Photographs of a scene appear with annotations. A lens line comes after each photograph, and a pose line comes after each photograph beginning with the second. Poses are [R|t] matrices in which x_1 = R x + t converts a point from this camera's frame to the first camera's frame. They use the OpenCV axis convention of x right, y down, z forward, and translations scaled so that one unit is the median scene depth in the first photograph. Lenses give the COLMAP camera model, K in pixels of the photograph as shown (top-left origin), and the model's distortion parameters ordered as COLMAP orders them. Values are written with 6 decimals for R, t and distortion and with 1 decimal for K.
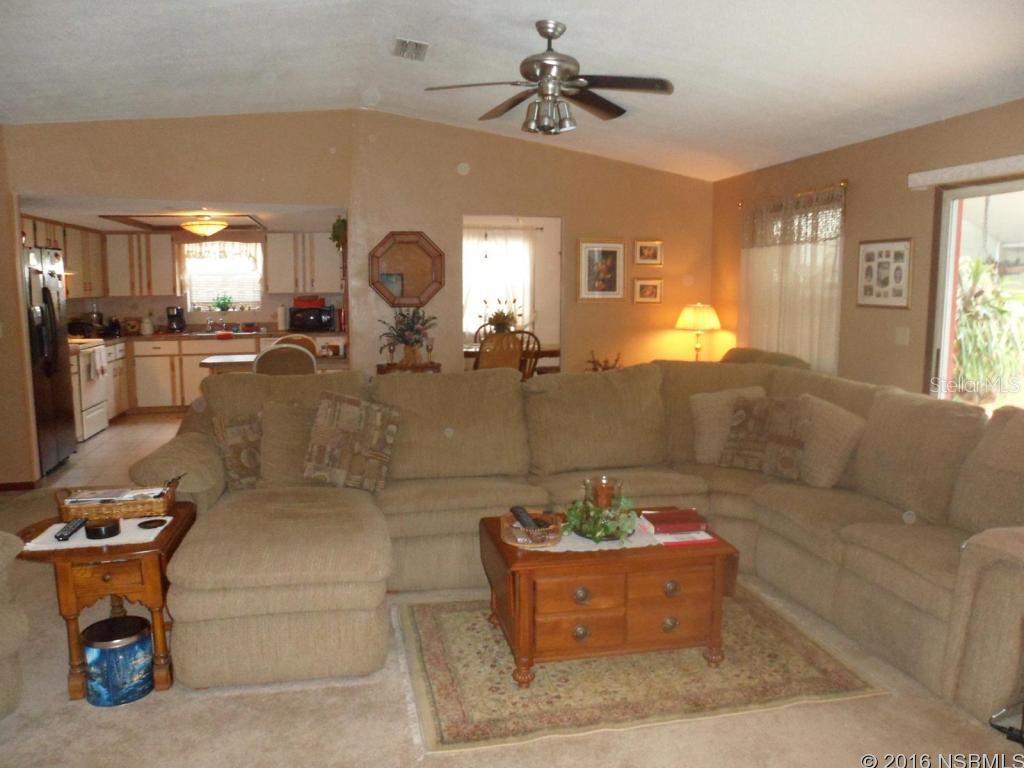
lens RADIAL K [[804.8, 0, 518.0], [0, 804.8, 365.7], [0, 0, 1]] dist [-0.124653, 0.103034]
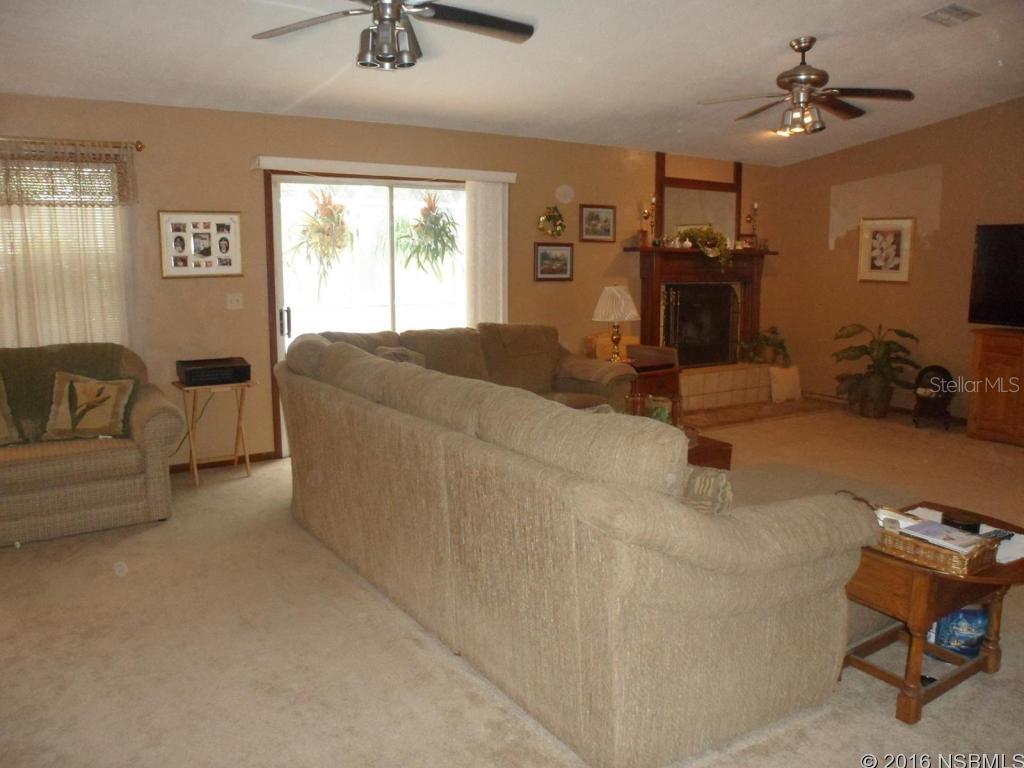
lens RADIAL K [[804.8, 0, 510.3], [0, 804.8, 384.2], [0, 0, 1]] dist [-0.124653, 0.103034]
pose [[-0.384377, -0.150407, 0.910841, -0.627785], [0.096610, 0.974668, 0.201716, -0.103518], [-0.918107, 0.165531, -0.360109, 0.991055]]
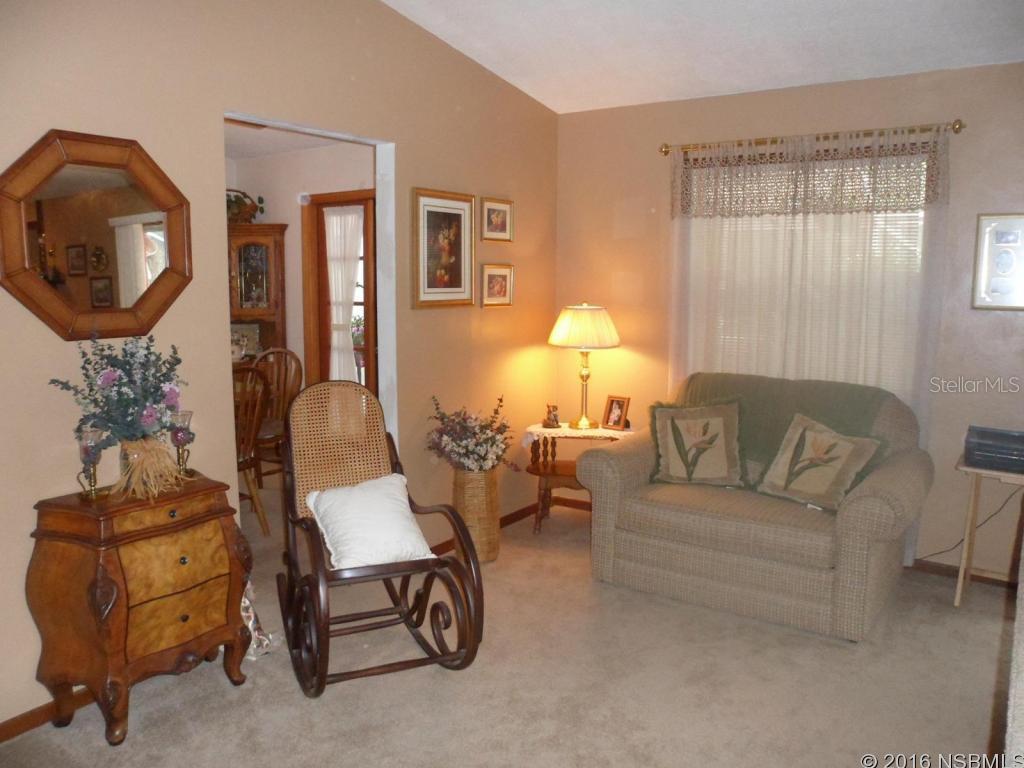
lens RADIAL K [[804.8, 0, 515.5], [0, 804.8, 377.9], [0, 0, 1]] dist [-0.124653, 0.103034]
pose [[0.722710, -0.087295, 0.685617, -0.339620], [0.066773, 0.996170, 0.056450, -0.082515], [-0.687918, 0.004984, 0.725771, 0.801009]]
